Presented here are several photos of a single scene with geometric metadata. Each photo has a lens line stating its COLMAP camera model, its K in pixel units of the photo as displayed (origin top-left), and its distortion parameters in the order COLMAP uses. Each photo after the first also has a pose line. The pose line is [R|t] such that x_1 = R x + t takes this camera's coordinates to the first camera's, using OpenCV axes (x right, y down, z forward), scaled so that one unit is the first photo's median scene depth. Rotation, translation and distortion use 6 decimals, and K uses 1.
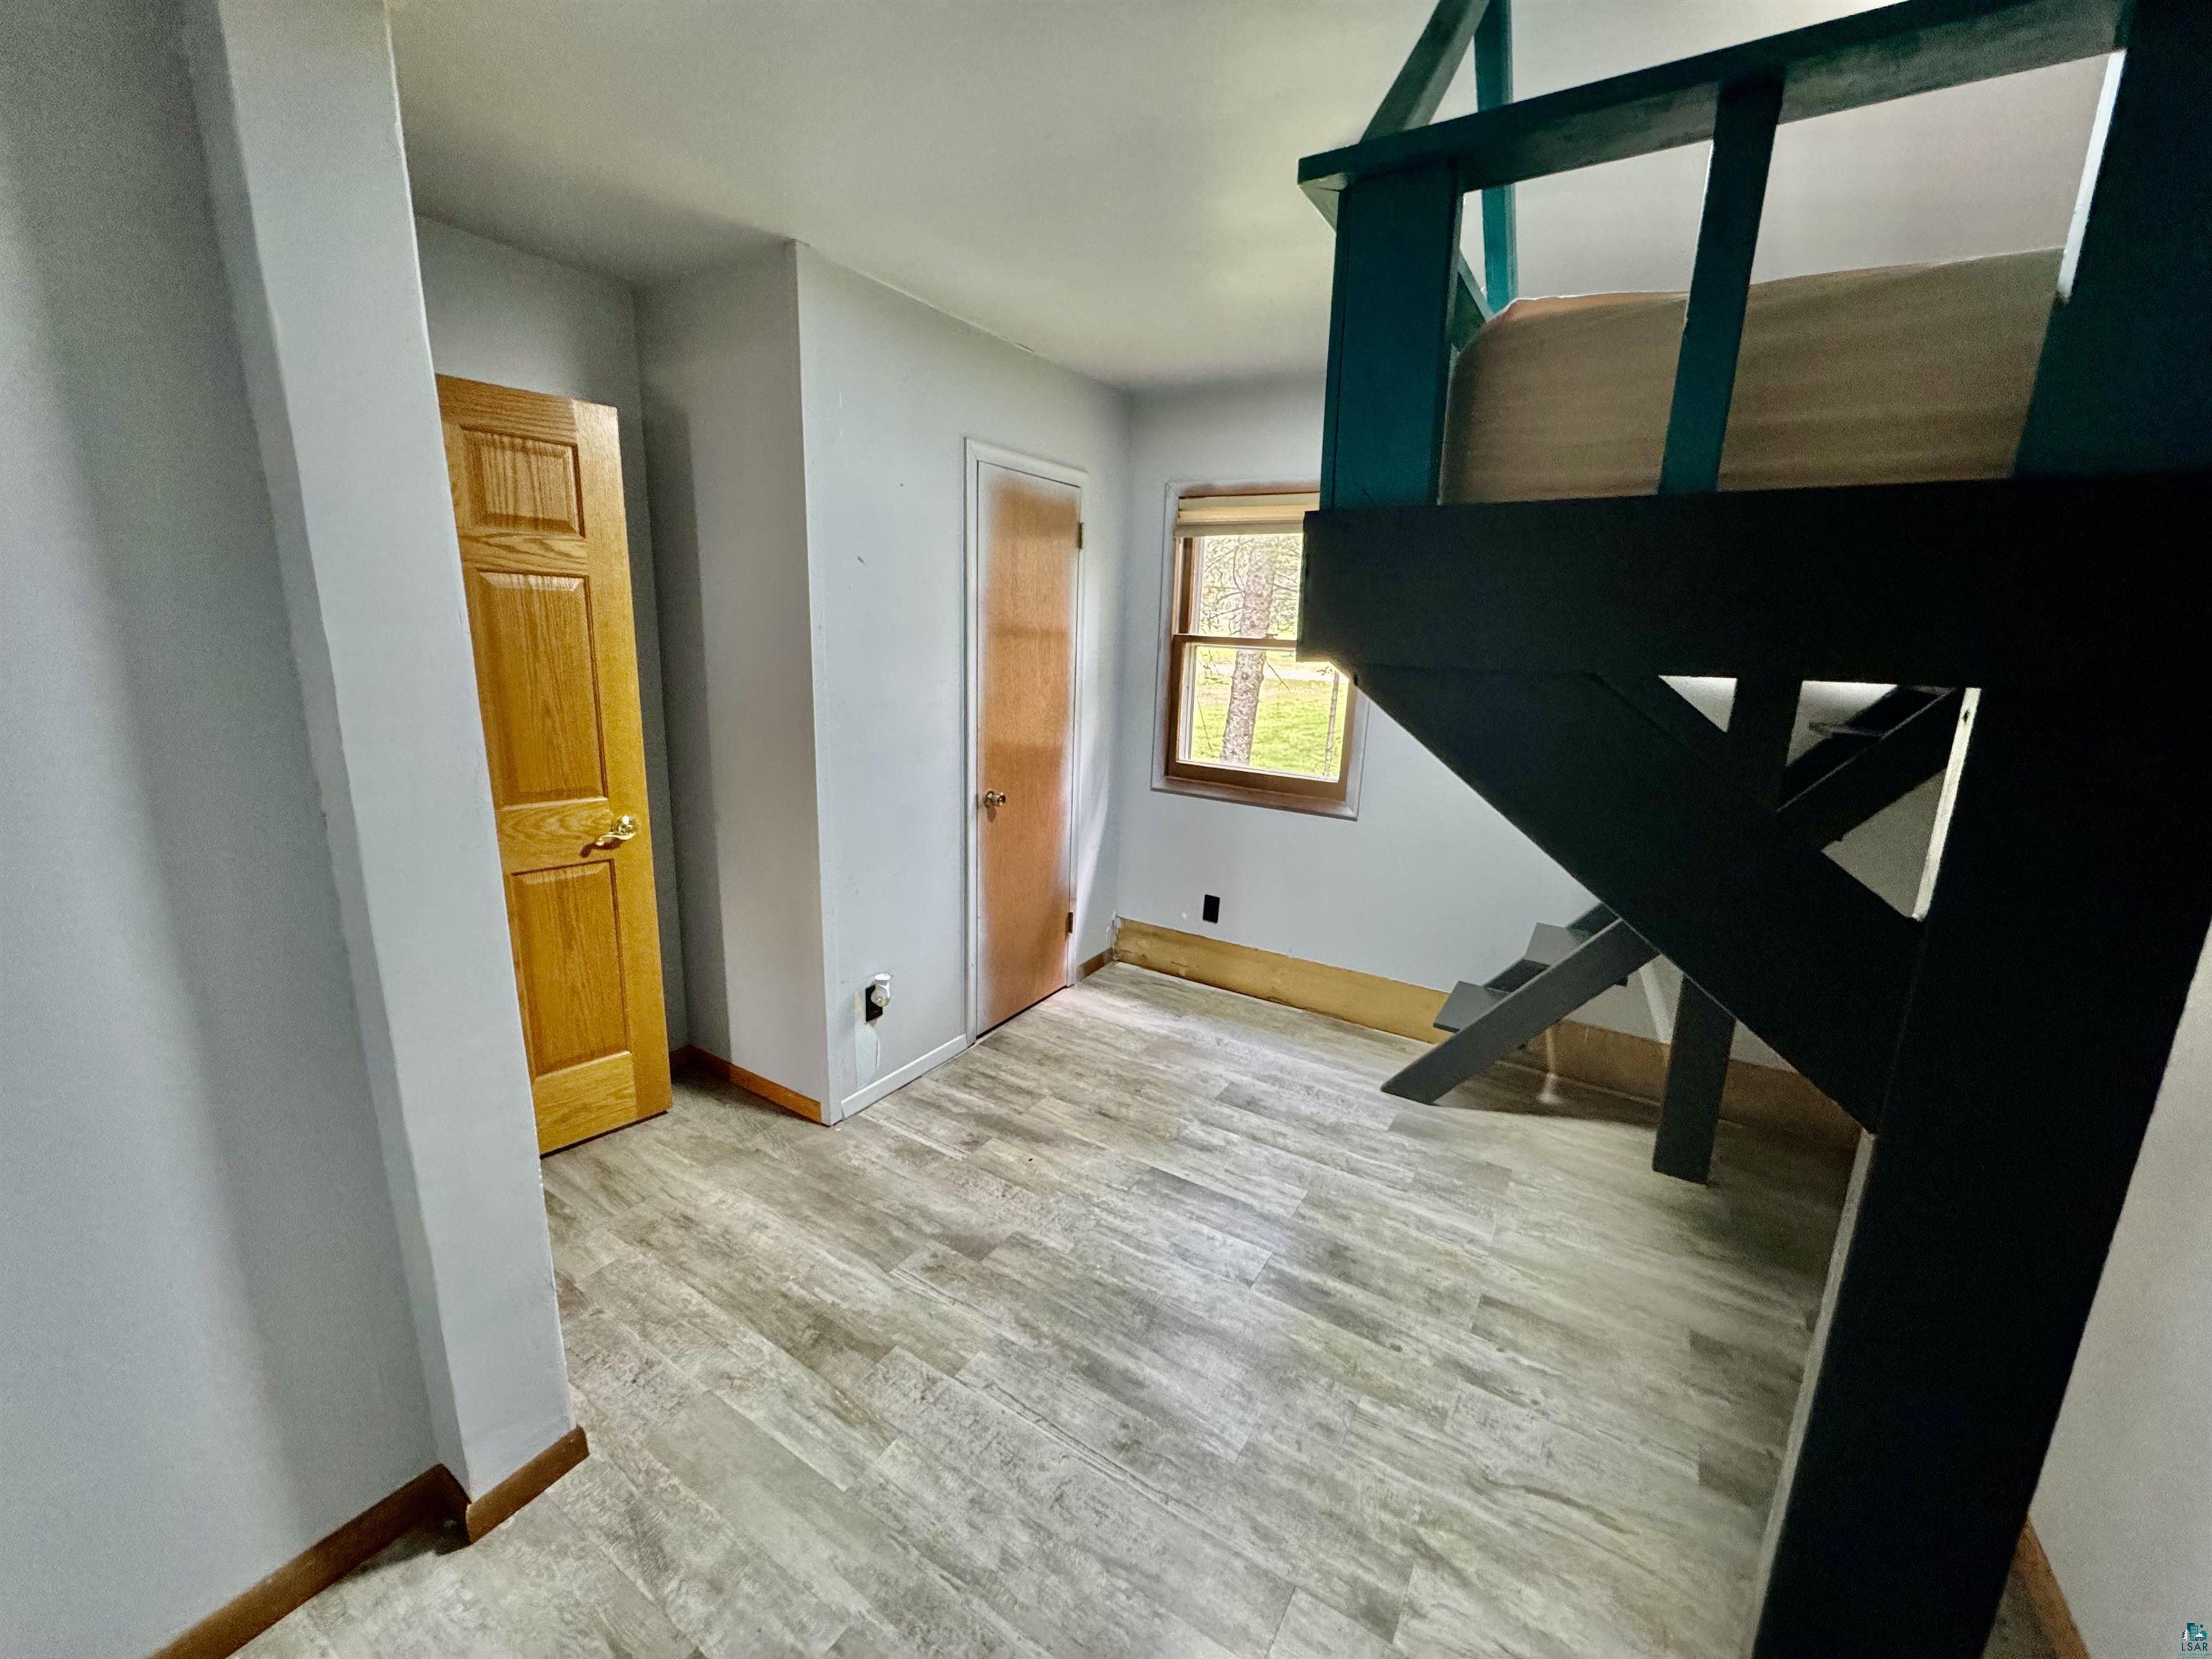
lens RADIAL K [[886.0, 0, 1107.5], [0, 886.0, 831.9], [0, 0, 1]] dist [-0.002757, -0.000313]
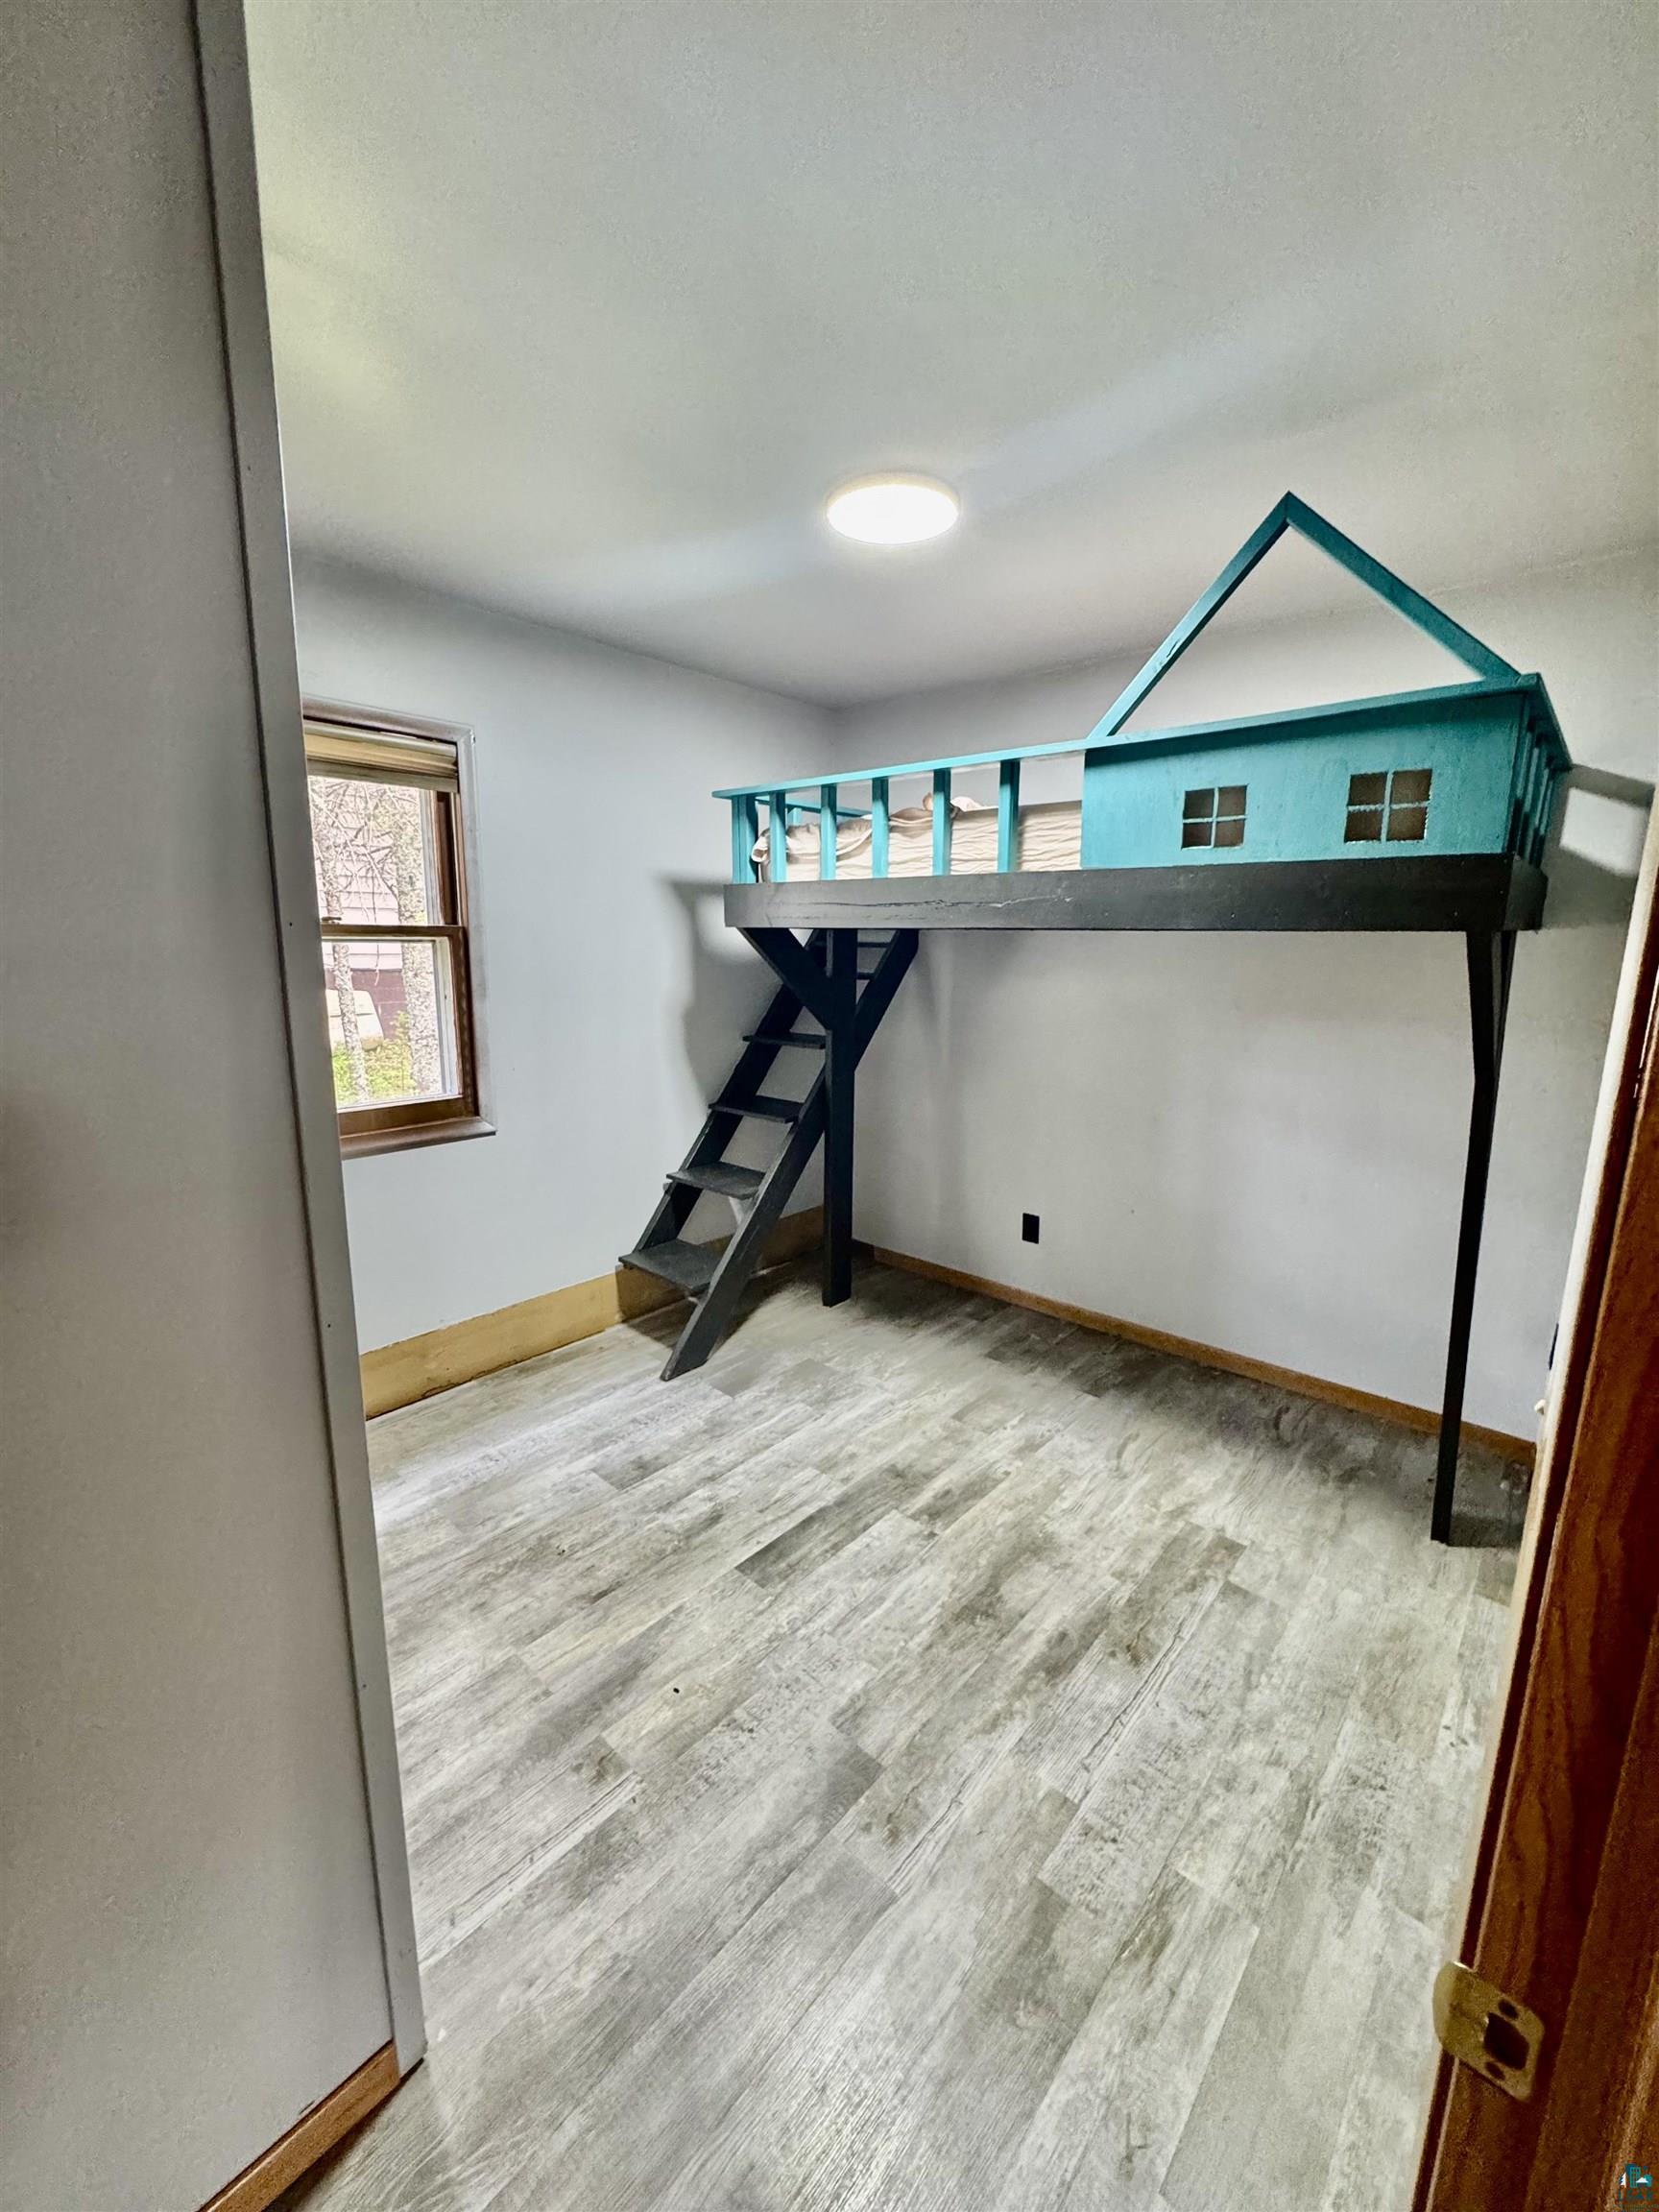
lens RADIAL K [[886.0, 0, 829.5], [0, 886.0, 1094.7], [0, 0, 1]] dist [-0.002757, -0.000313]
pose [[0.172355, -0.206493, 0.963148, -0.820040], [0.220100, 0.961133, 0.166674, -0.207020], [-0.960130, 0.183262, 0.211105, 0.860127]]
